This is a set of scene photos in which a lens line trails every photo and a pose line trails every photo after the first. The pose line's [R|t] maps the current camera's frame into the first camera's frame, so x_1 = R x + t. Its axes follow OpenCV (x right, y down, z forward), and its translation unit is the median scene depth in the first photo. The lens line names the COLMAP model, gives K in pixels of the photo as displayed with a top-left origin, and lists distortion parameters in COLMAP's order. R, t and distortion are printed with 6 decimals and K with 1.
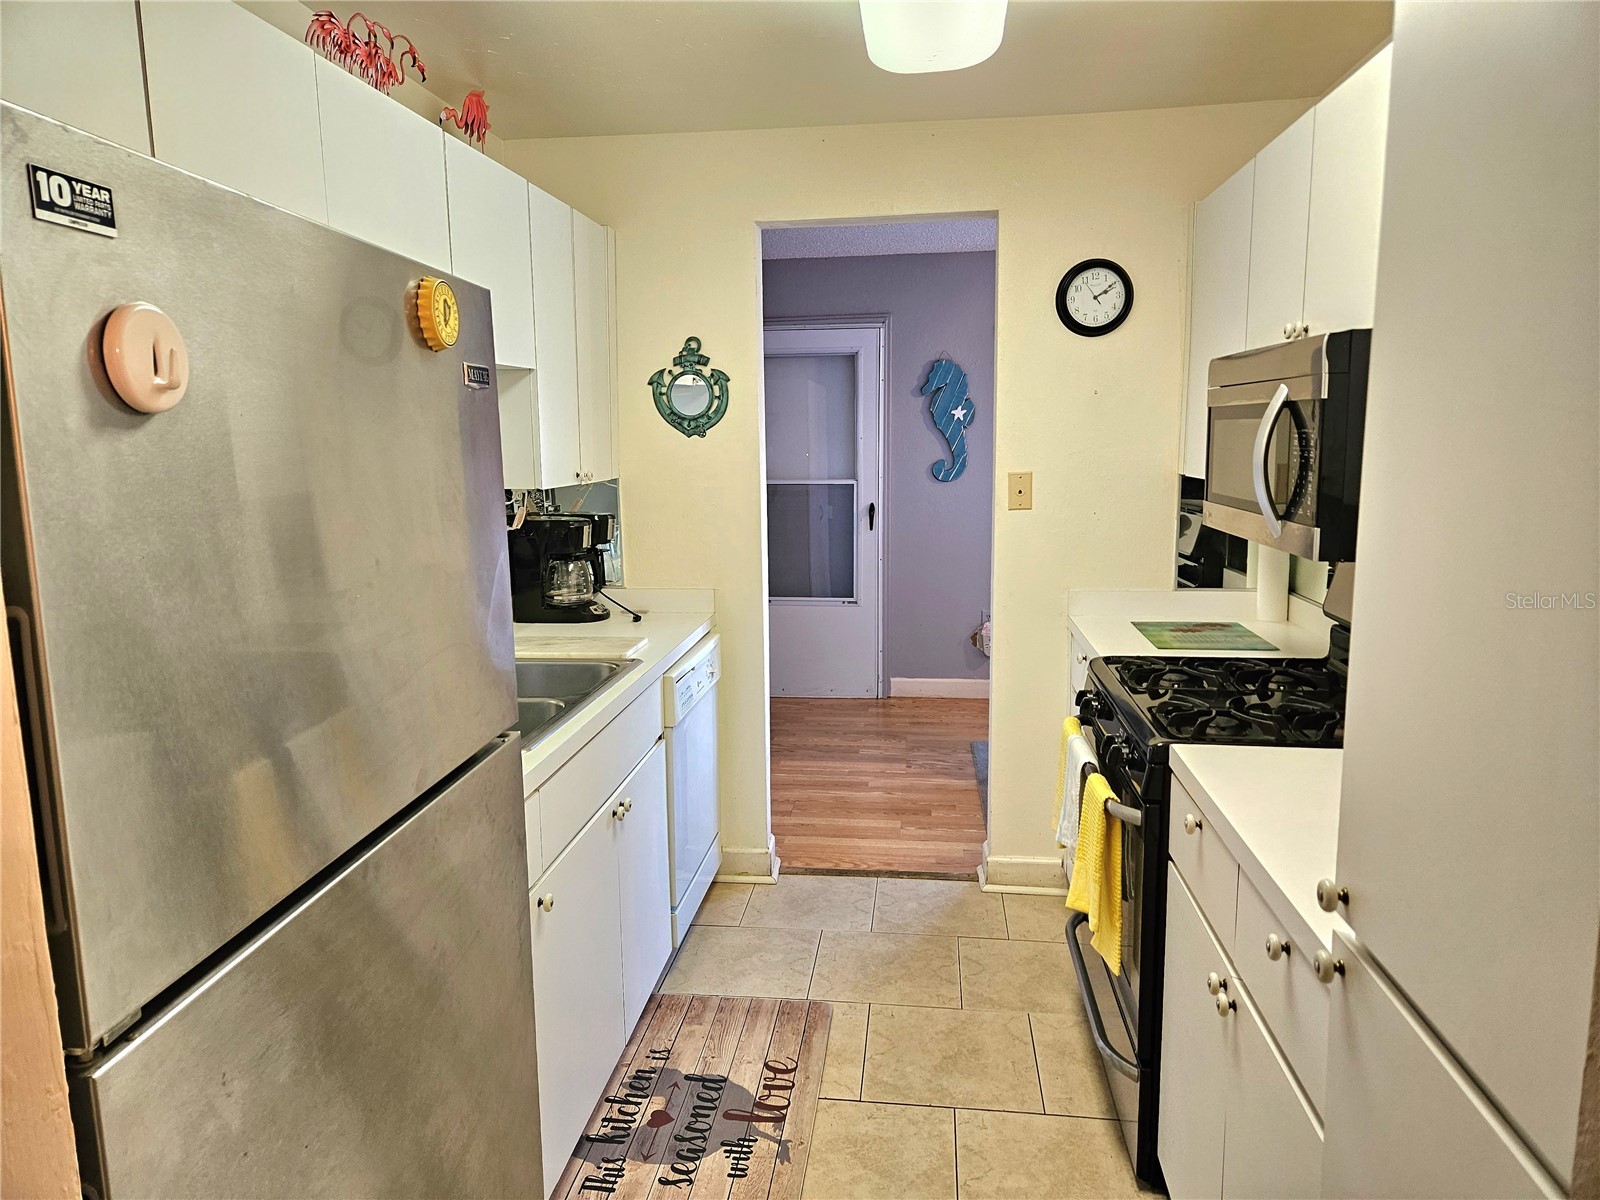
lens RADIAL K [[1067.9, 0, 793.1], [0, 1067.9, 596.9], [0, 0, 1]] dist [0.089519, -0.077476]
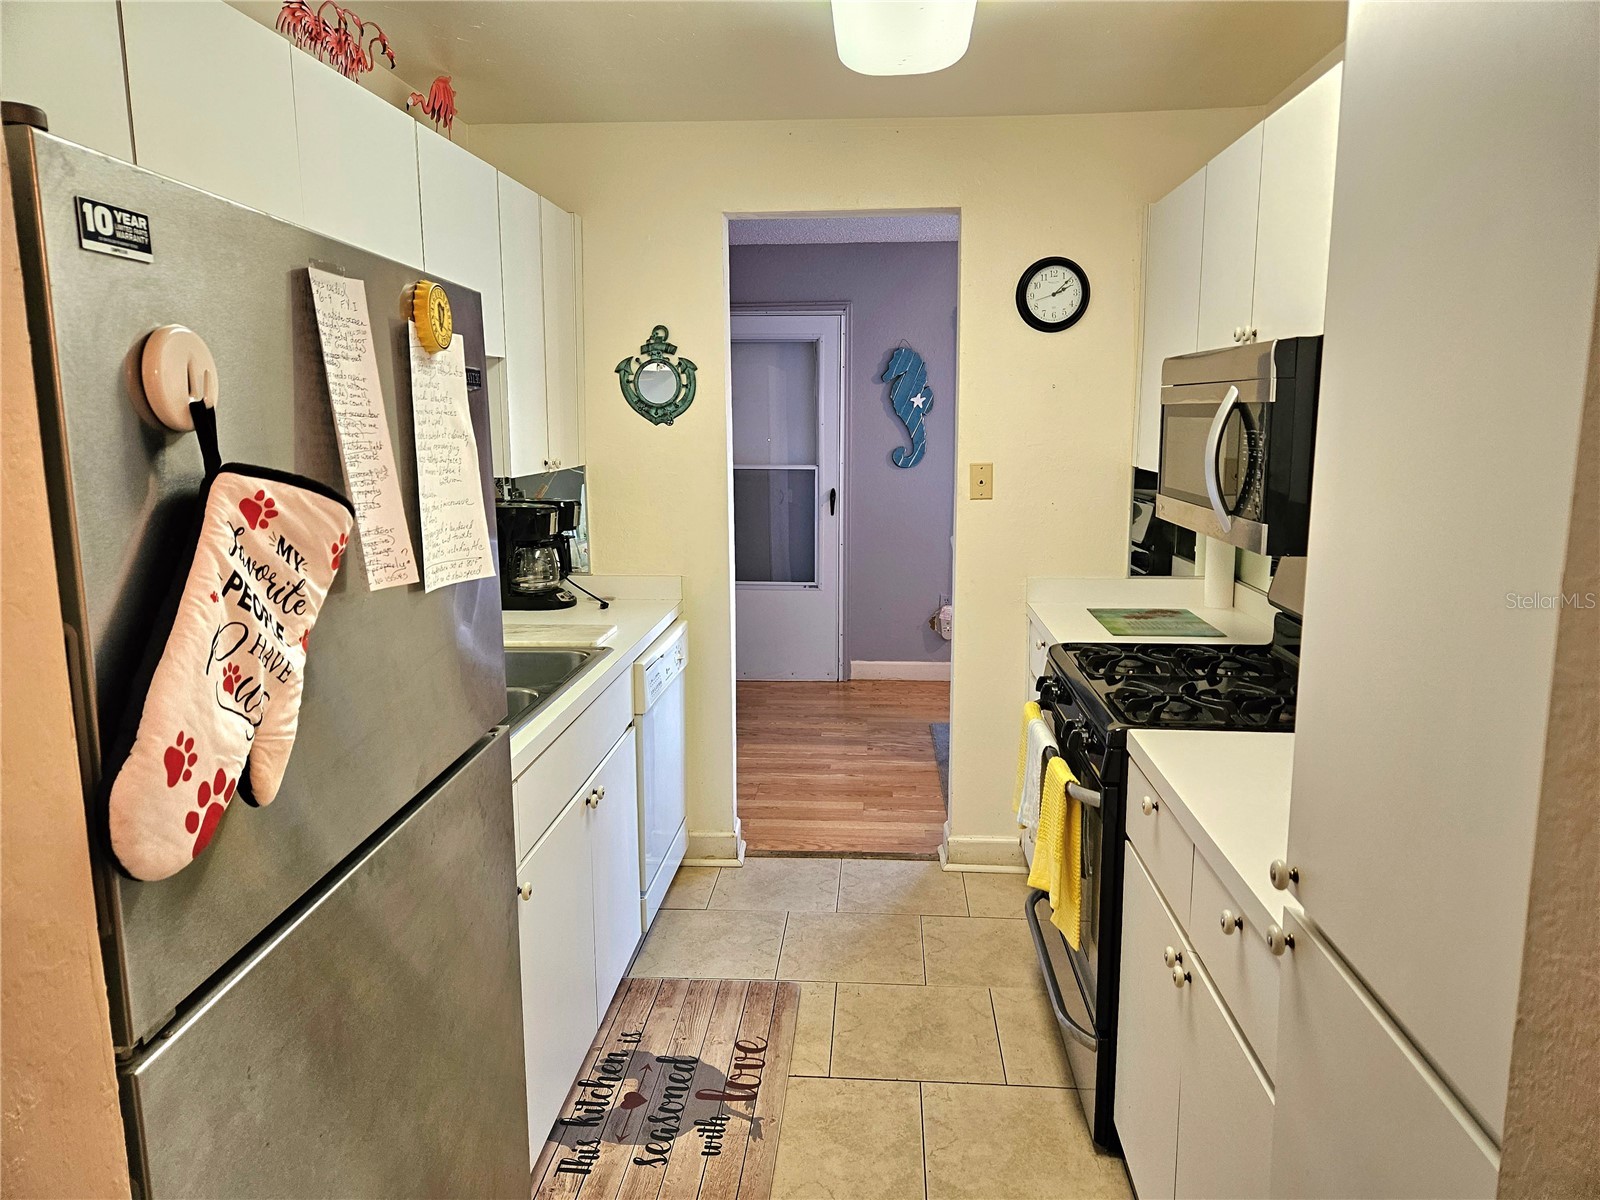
lens RADIAL K [[1066.2, 0, 812.6], [0, 1066.2, 585.7], [0, 0, 1]] dist [0.092246, -0.085236]
pose [[0.998147, 0.000711, 0.060850, -0.015754], [-0.001193, 0.999968, 0.007883, -0.008678], [-0.060842, -0.007941, 0.998116, -0.017888]]
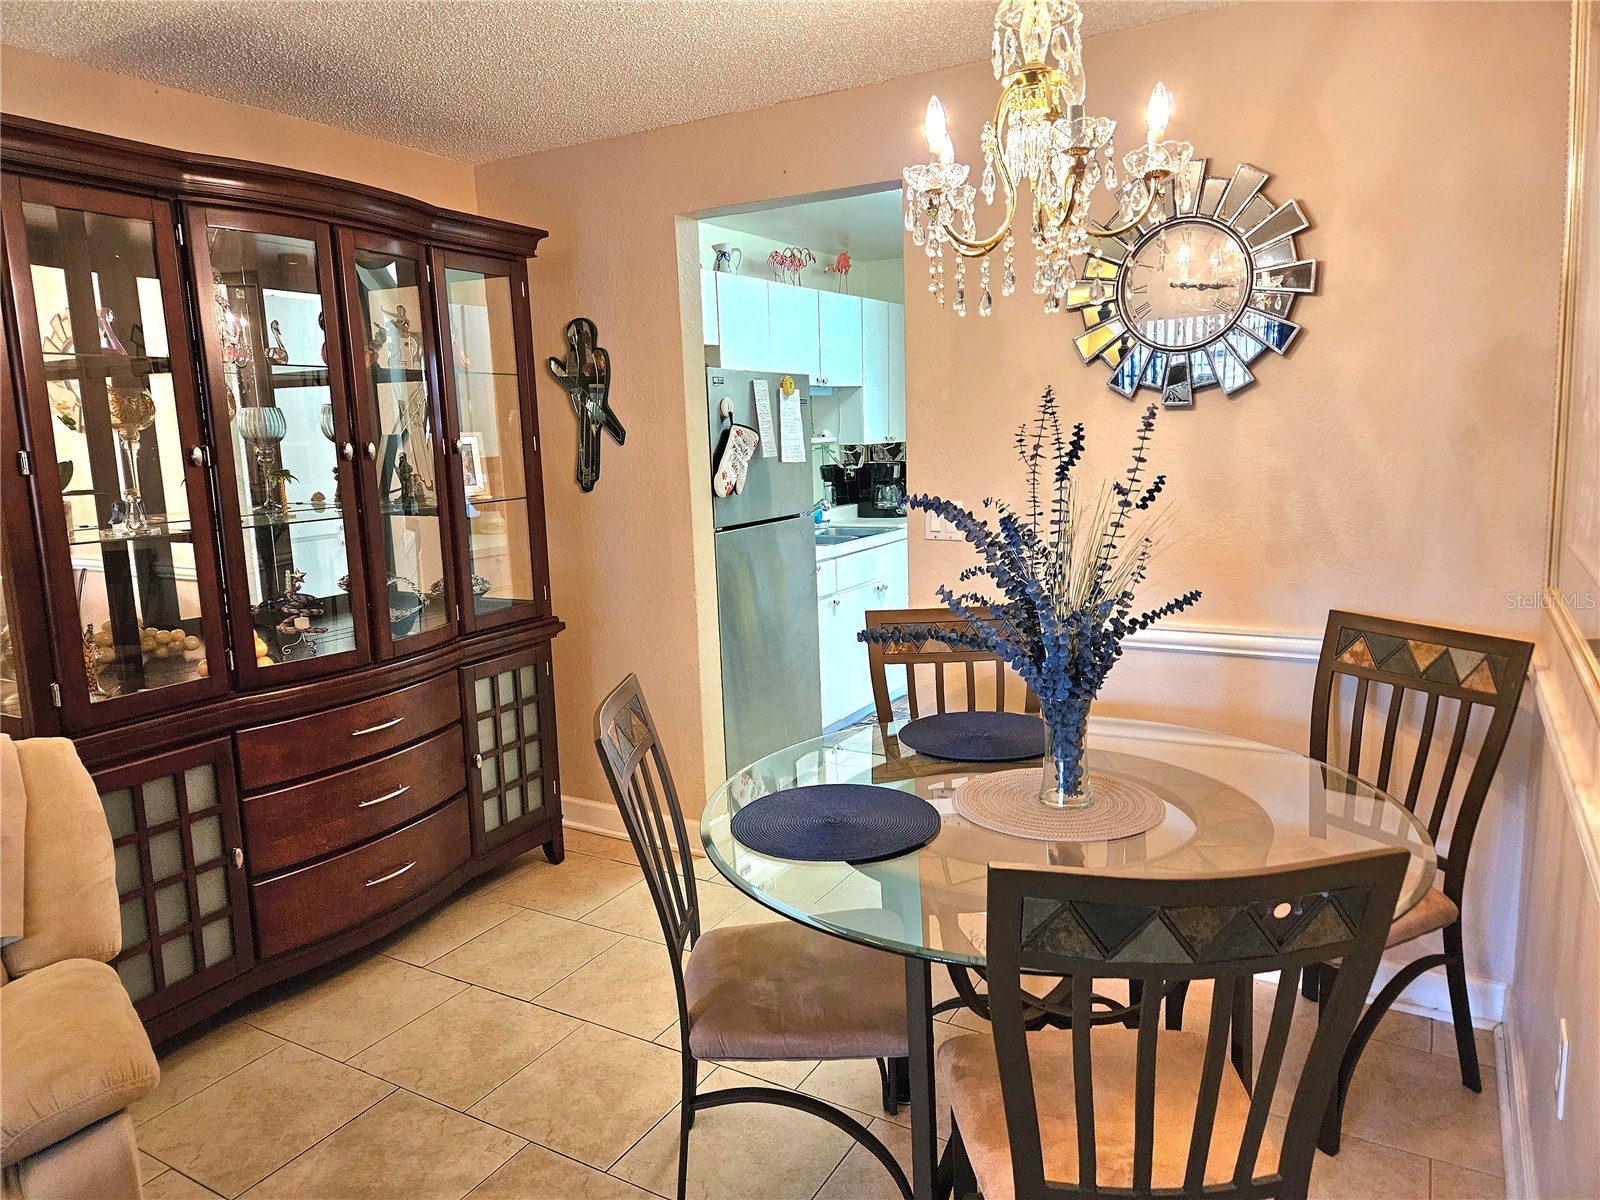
lens RADIAL K [[1078.3, 0, 802.2], [0, 1078.3, 556.2], [0, 0, 1]] dist [0.102560, -0.078712]
pose [[0.923068, 0.028110, -0.383609, 0.500656], [-0.035552, 0.999292, -0.012320, 0.156902], [0.382991, 0.025010, 0.923413, -1.036829]]
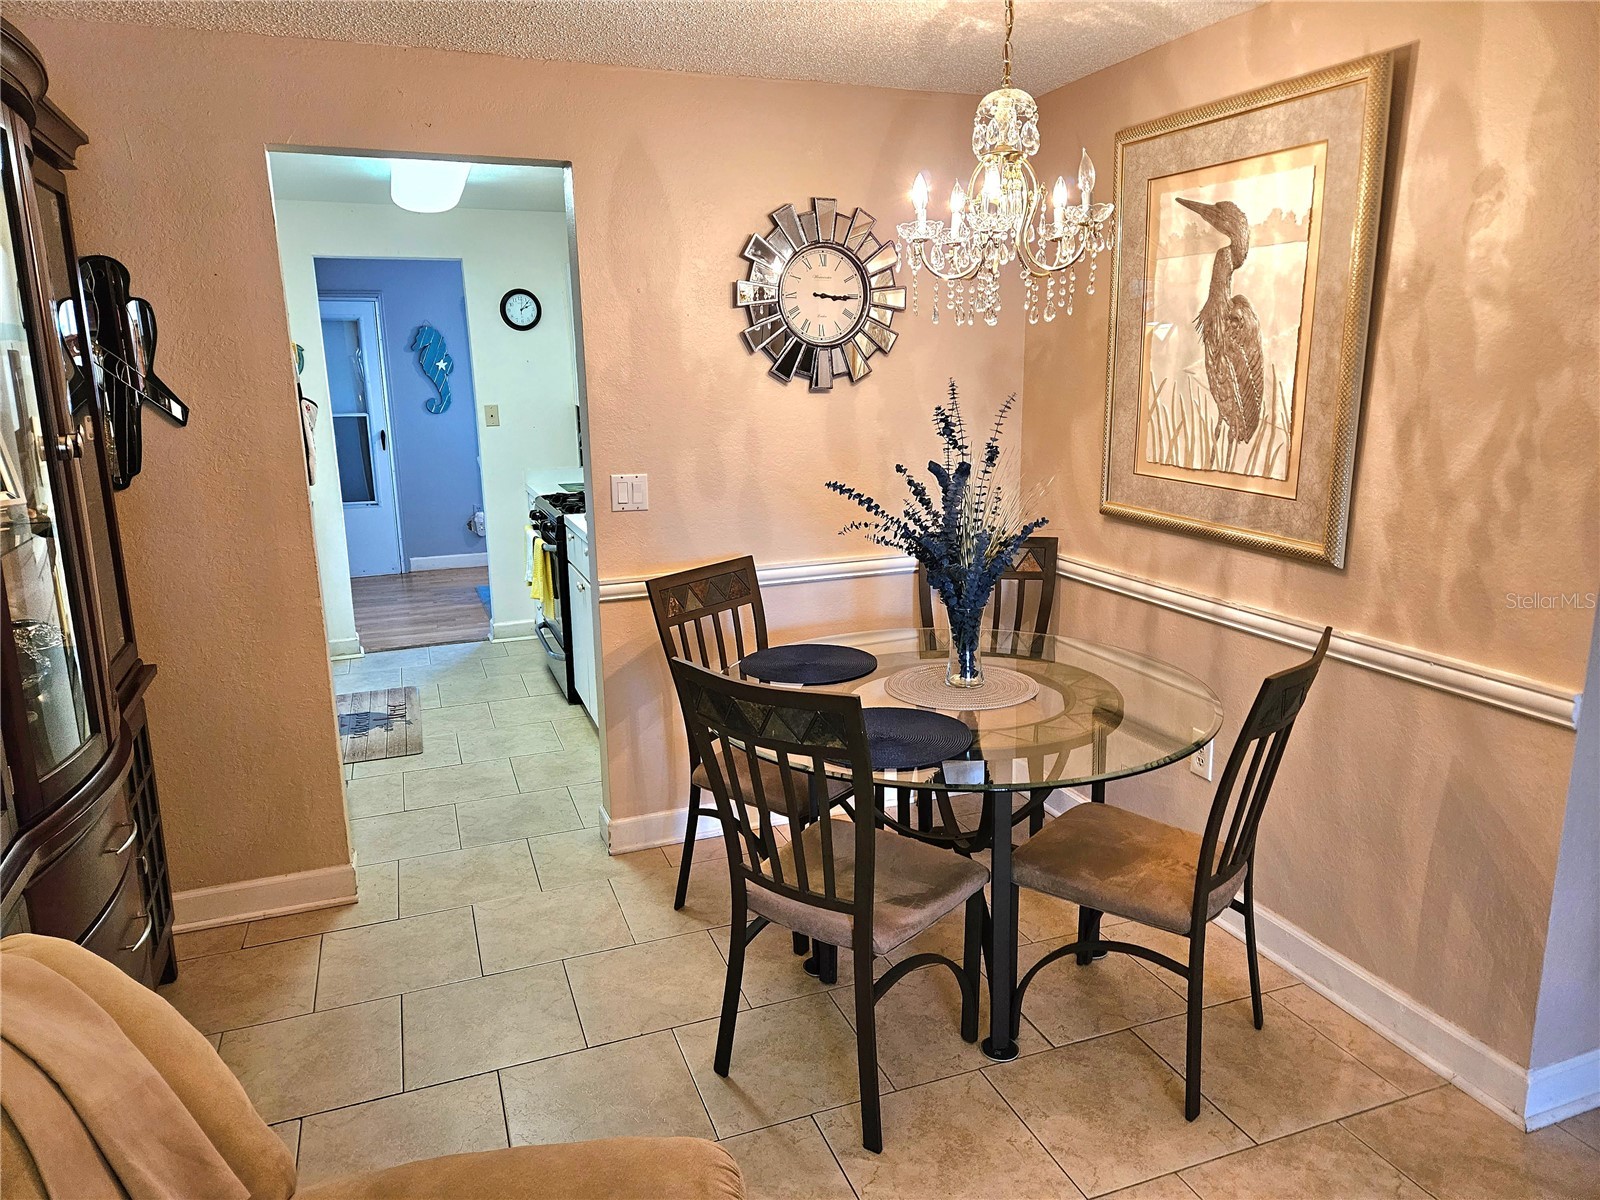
lens RADIAL K [[1067.9, 0, 793.1], [0, 1067.9, 596.9], [0, 0, 1]] dist [0.089519, -0.077476]
pose [[0.887621, -0.101002, 0.449364, -0.238797], [0.075257, 0.994351, 0.074843, 0.139610], [-0.454385, -0.032615, 0.890208, -1.109619]]
